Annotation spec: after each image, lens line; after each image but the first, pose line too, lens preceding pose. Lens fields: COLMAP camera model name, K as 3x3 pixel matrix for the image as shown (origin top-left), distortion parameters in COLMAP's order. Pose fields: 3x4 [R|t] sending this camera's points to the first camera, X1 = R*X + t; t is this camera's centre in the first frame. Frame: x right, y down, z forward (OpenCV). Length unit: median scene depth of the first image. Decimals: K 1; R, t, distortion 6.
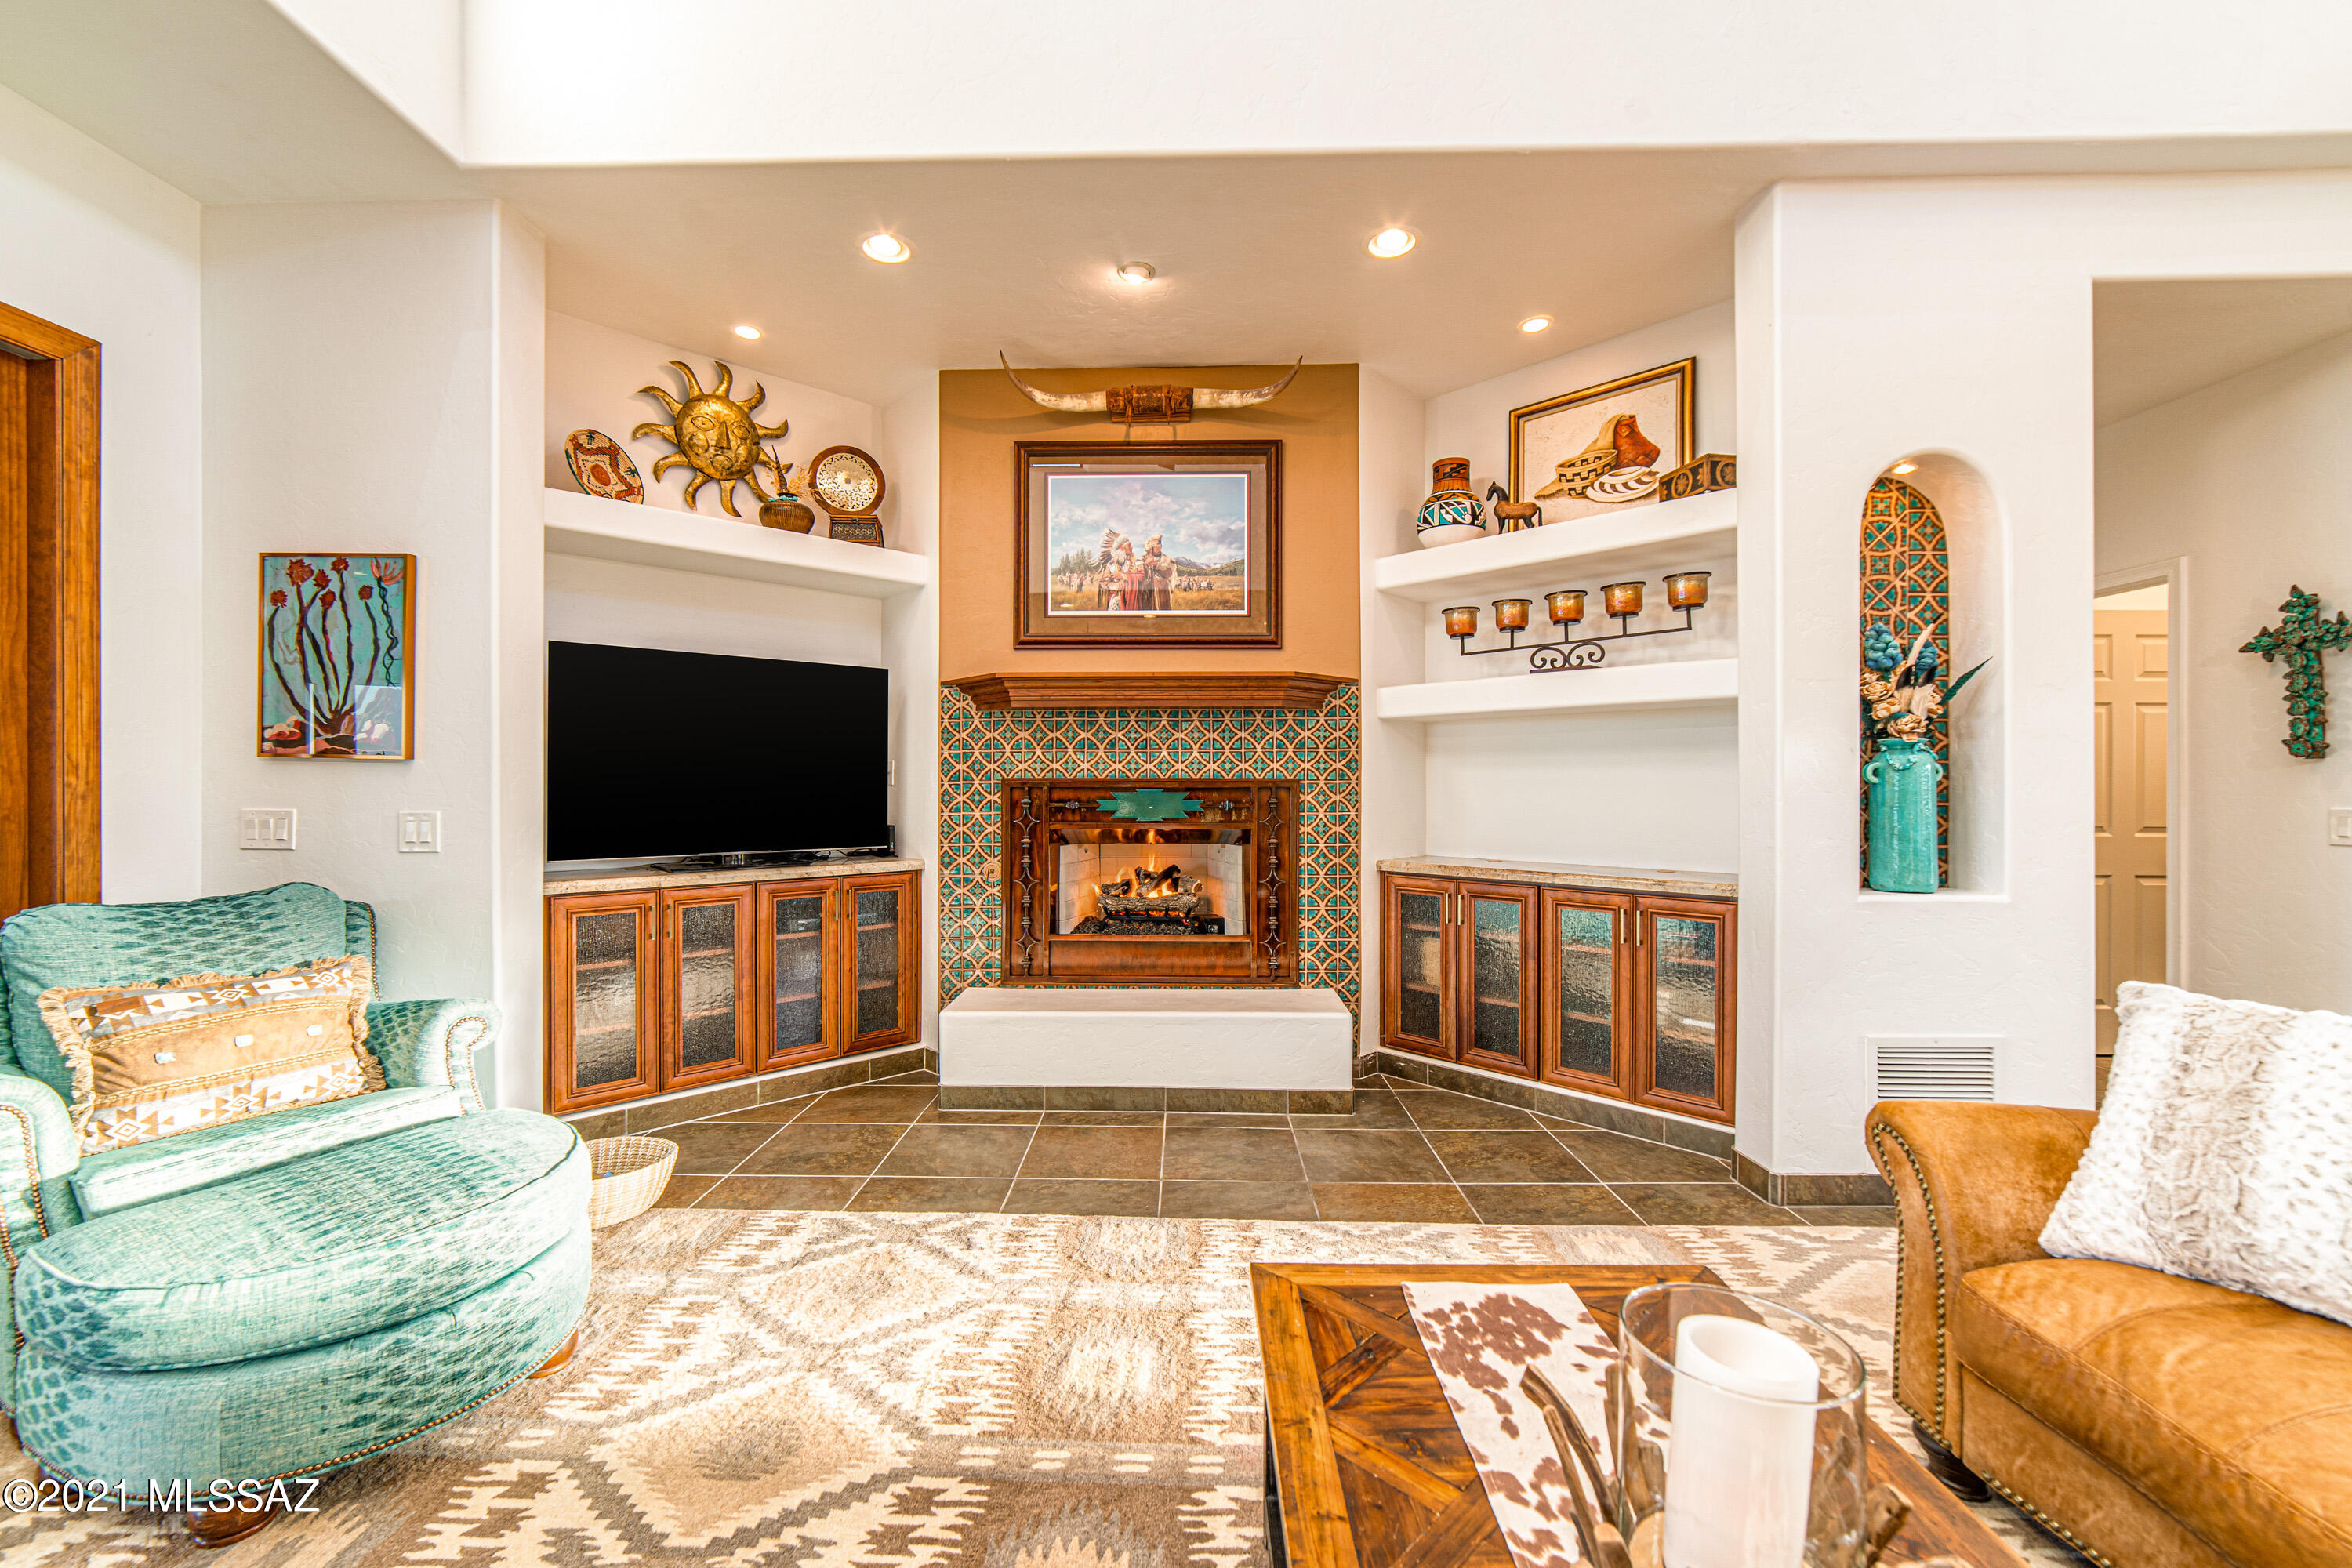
lens RADIAL K [[951.0, 0, 1167.5], [0, 951.0, 779.7], [0, 0, 1]] dist [-0.025985, 0.011378]
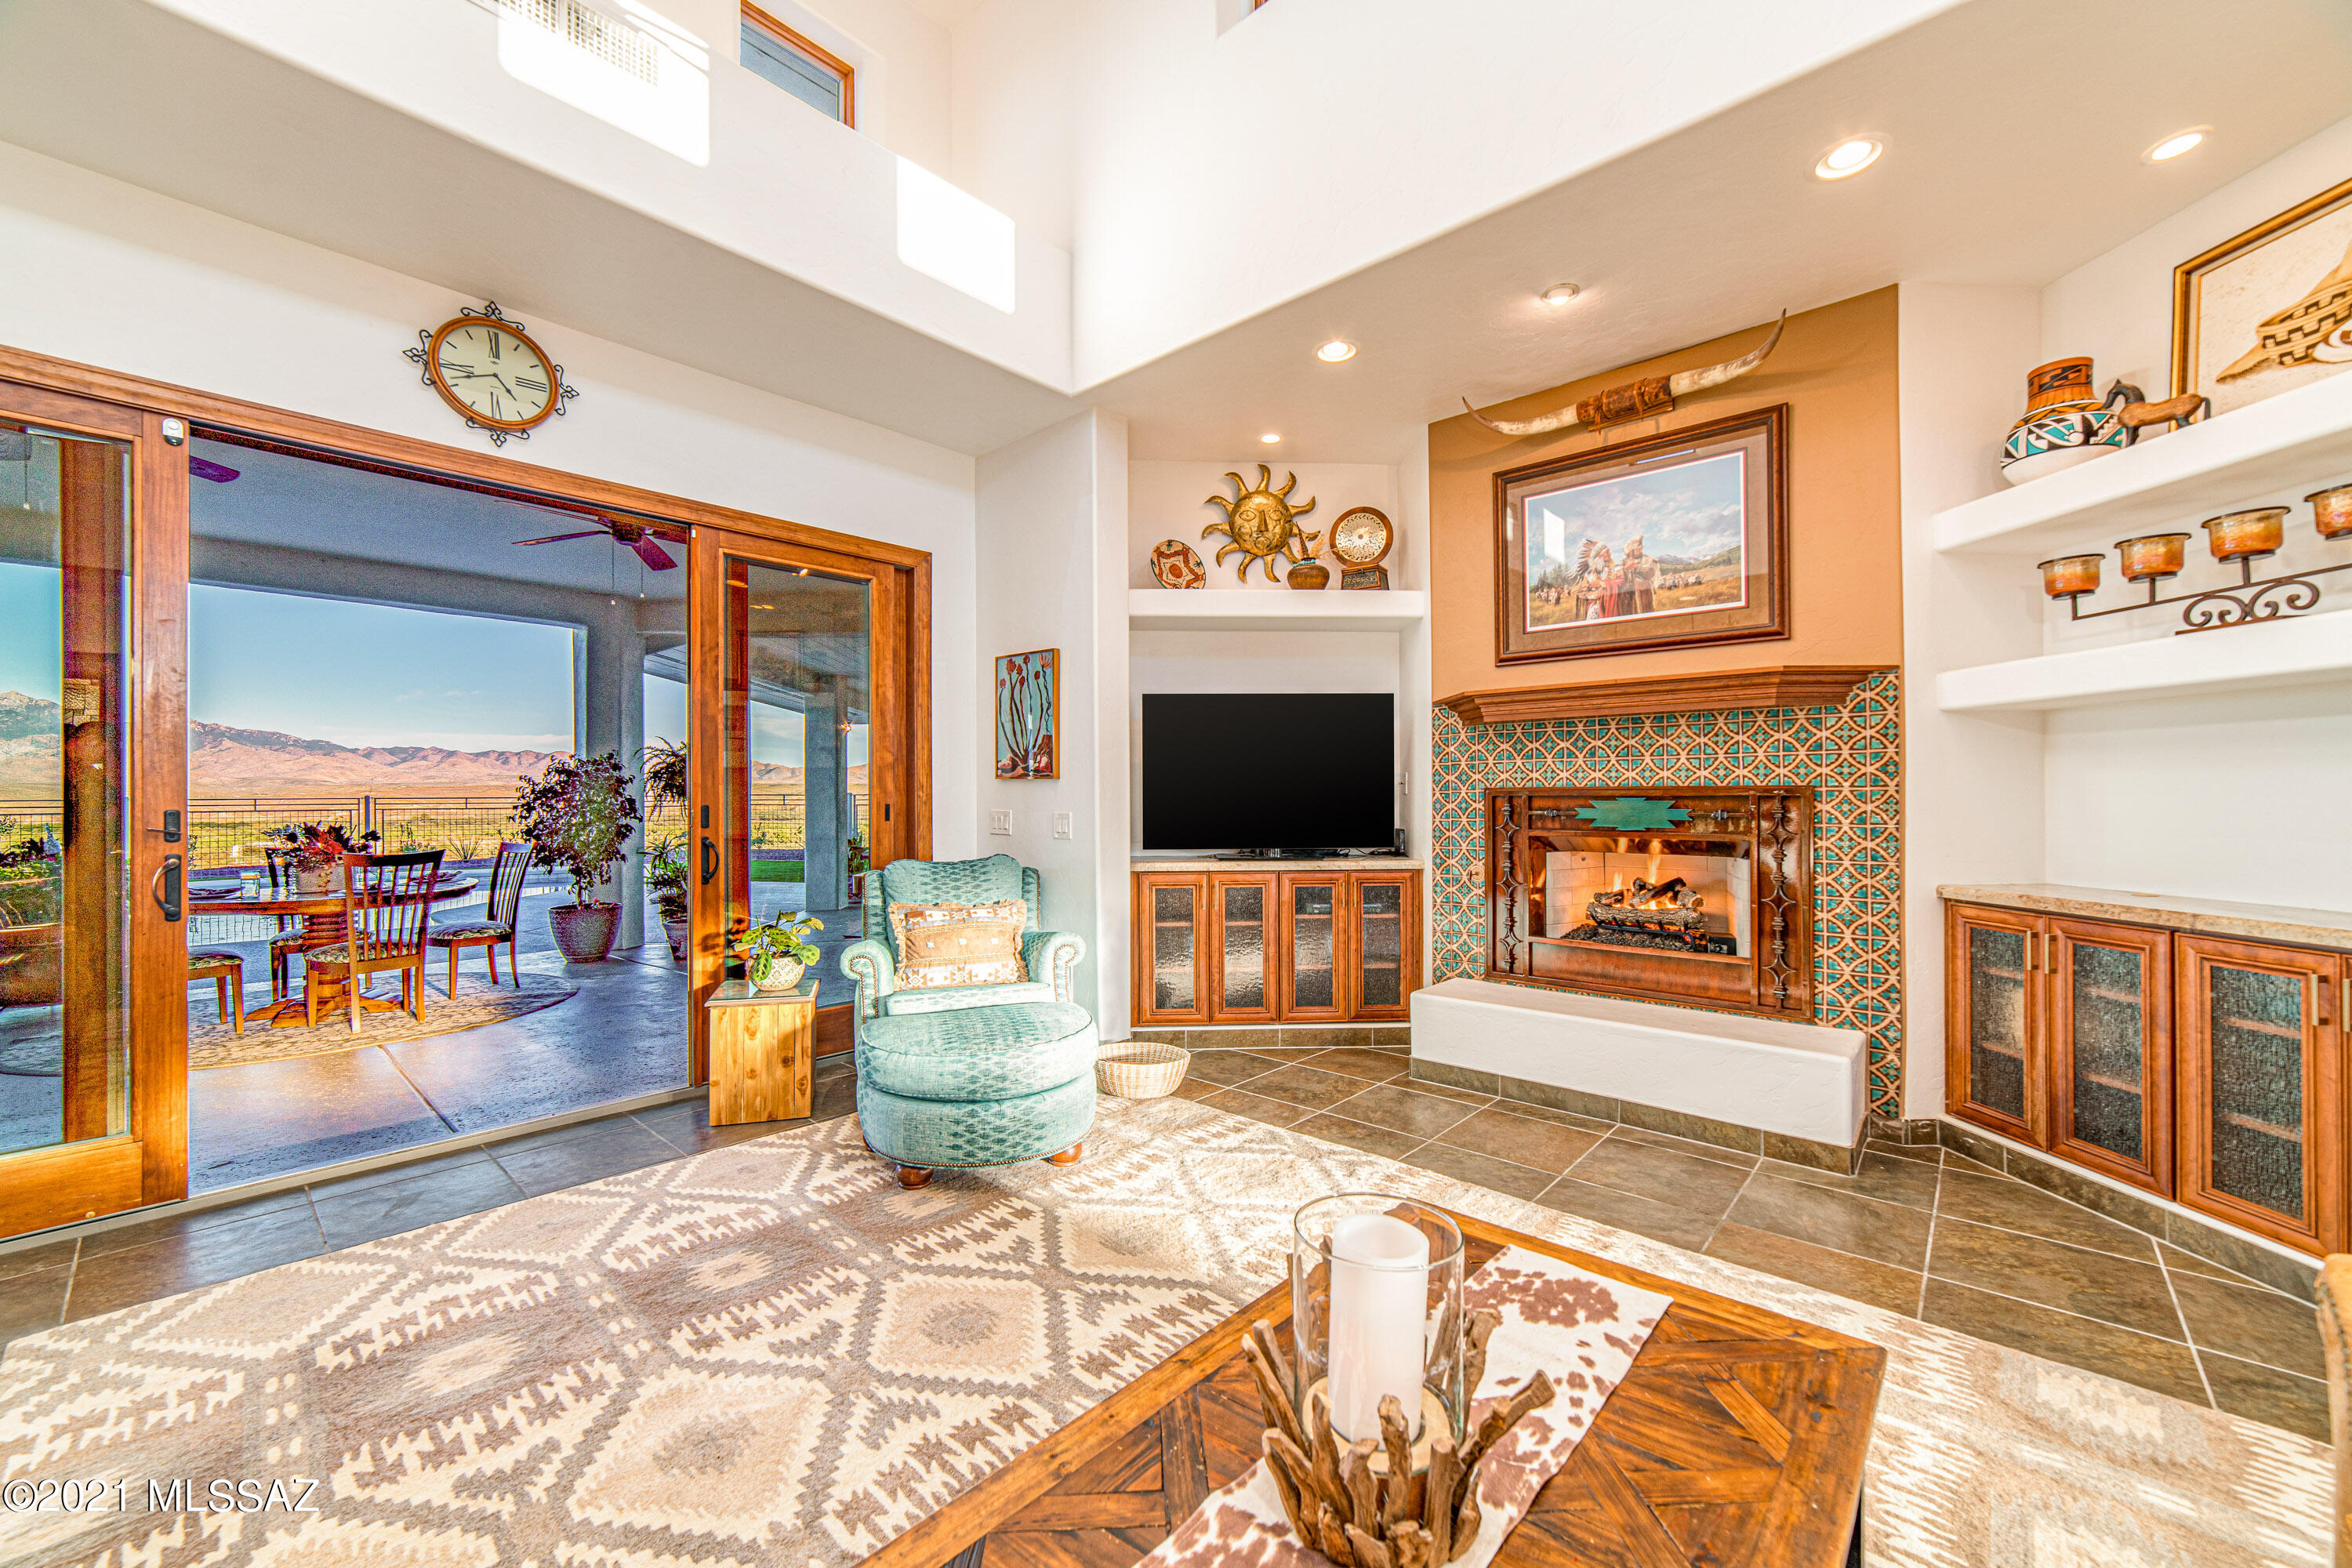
lens RADIAL K [[925.7, 0, 1170.1], [0, 925.7, 792.1], [0, 0, 1]] dist [-0.023245, 0.011725]
pose [[0.752127, -0.005316, -0.658997, 0.261336], [0.007993, 0.999967, 0.001057, -0.000405], [0.658970, -0.006063, 0.752145, -0.026841]]
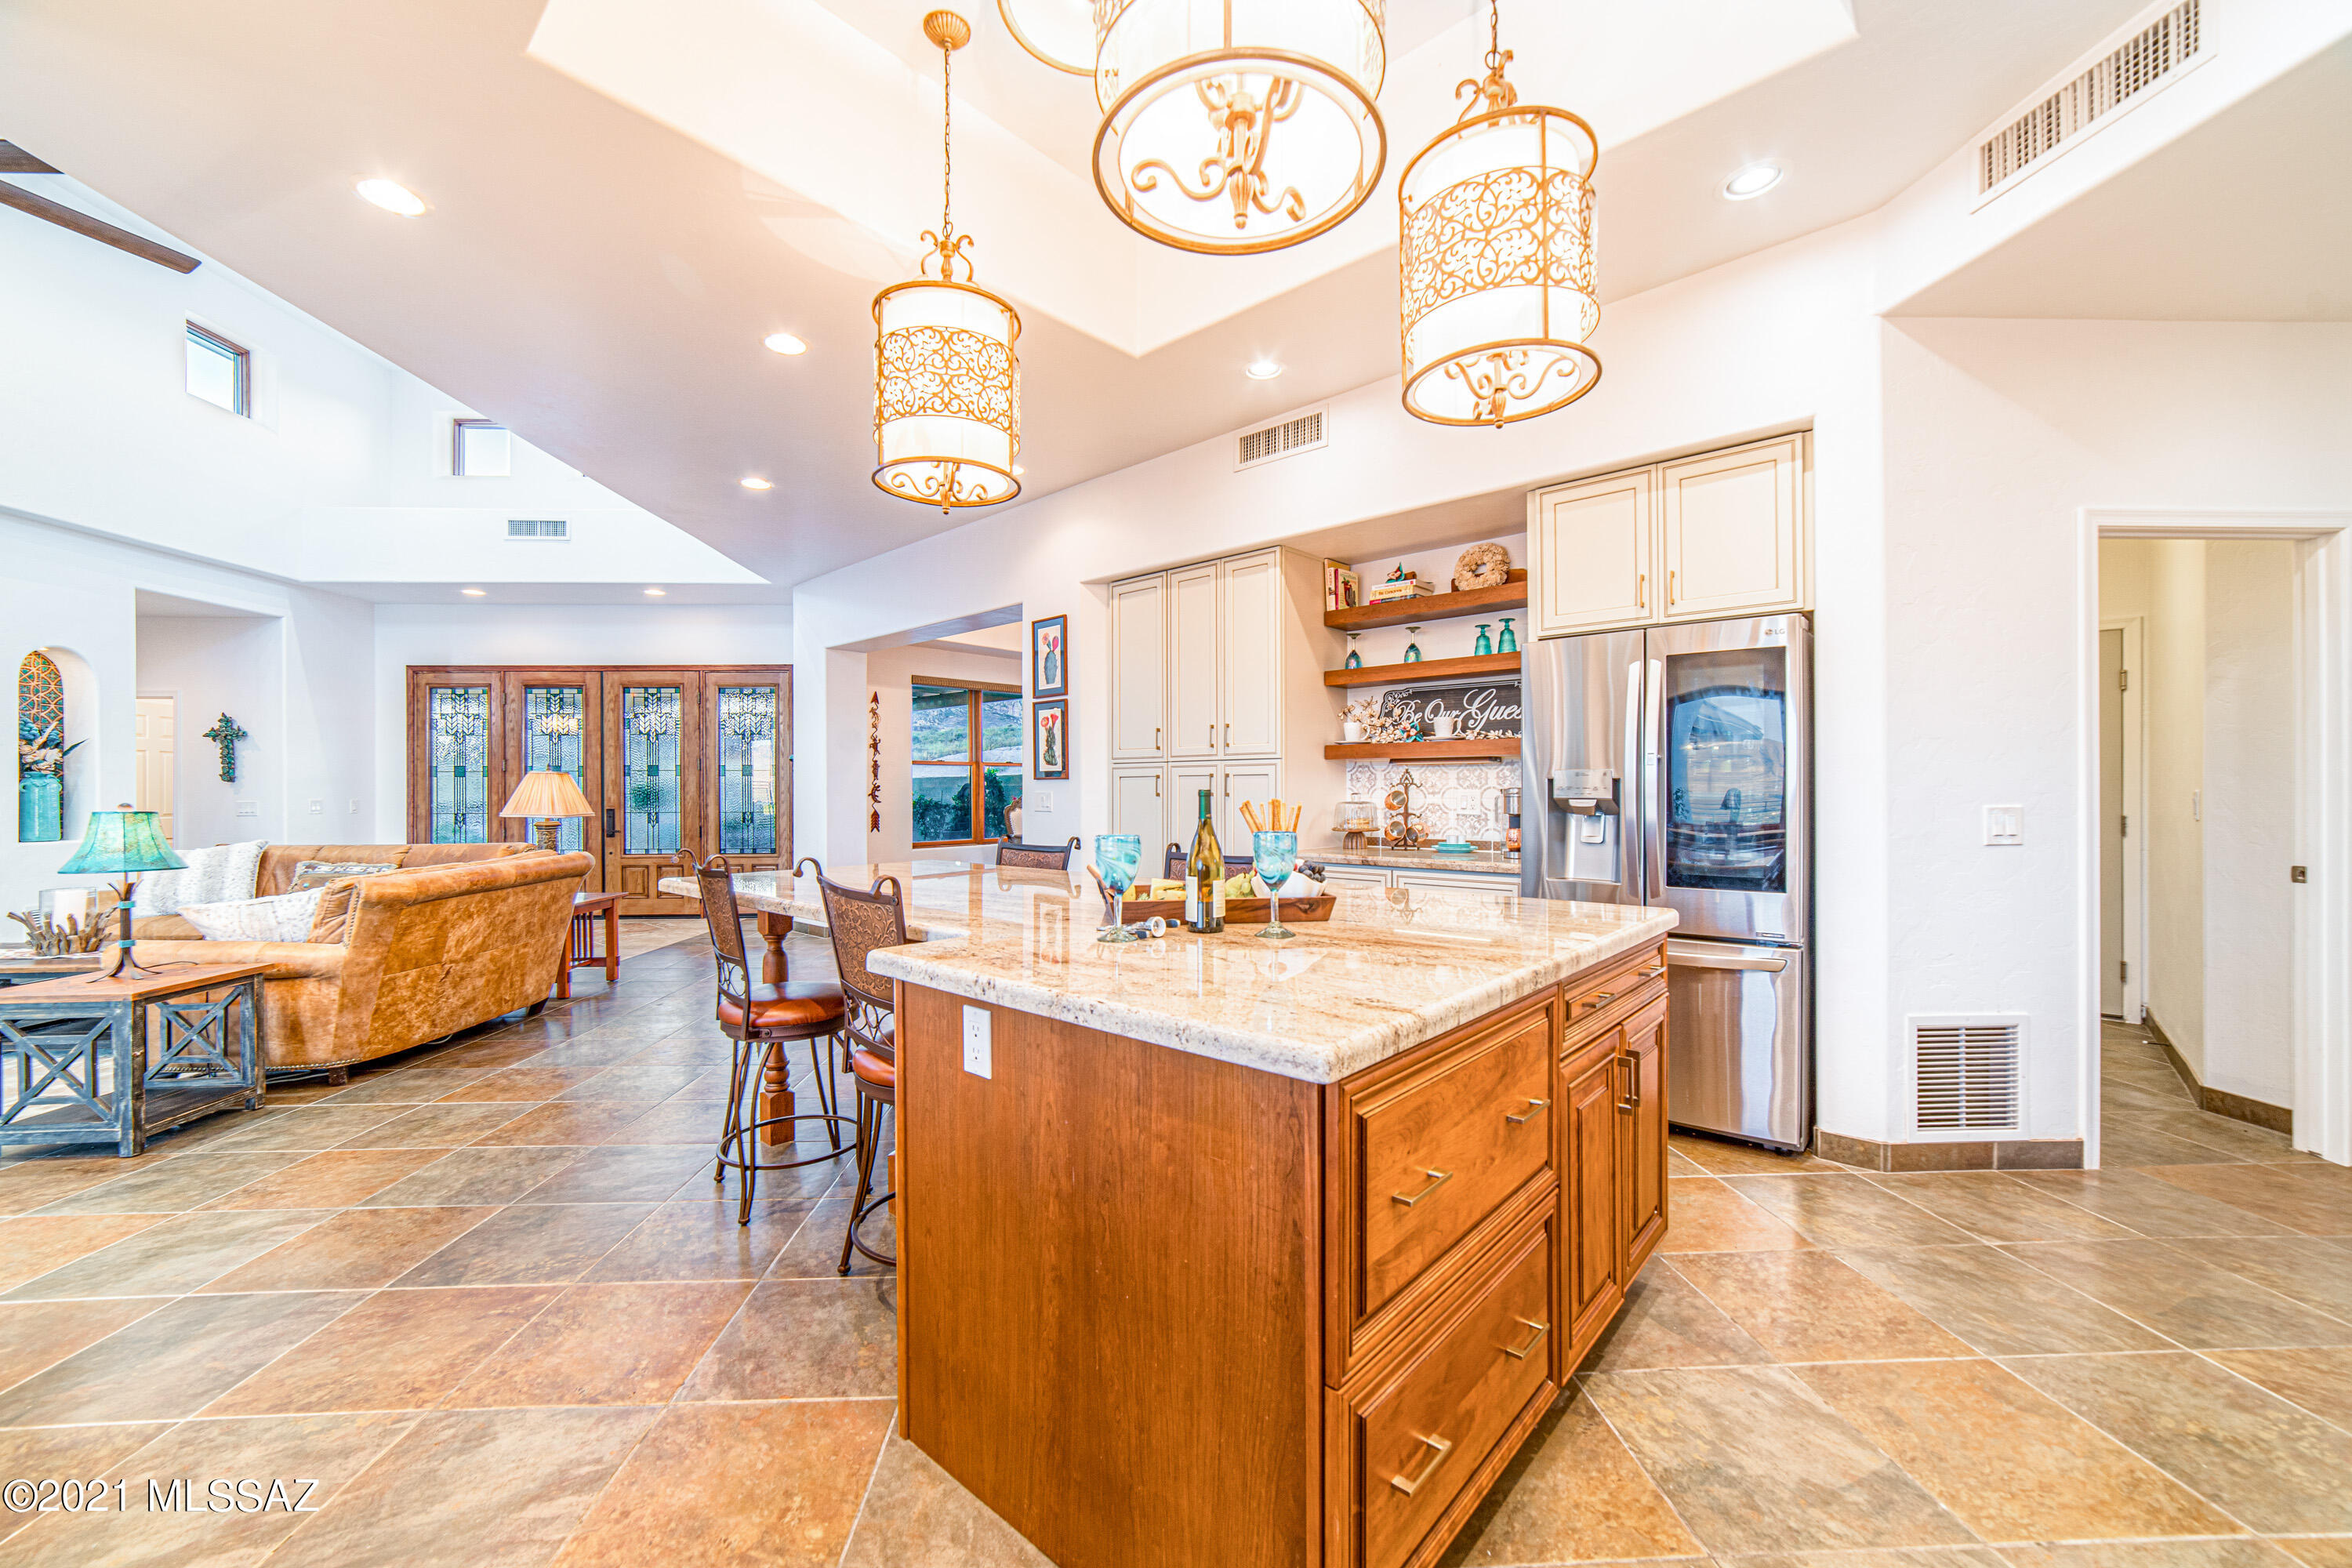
lens RADIAL K [[925.7, 0, 1170.1], [0, 925.7, 792.1], [0, 0, 1]] dist [-0.023245, 0.011725]
pose [[-0.059960, -0.003694, 0.998194, -1.587908], [0.000496, 0.999993, 0.003730, -0.003876], [-0.998201, 0.000719, -0.059958, -1.575082]]
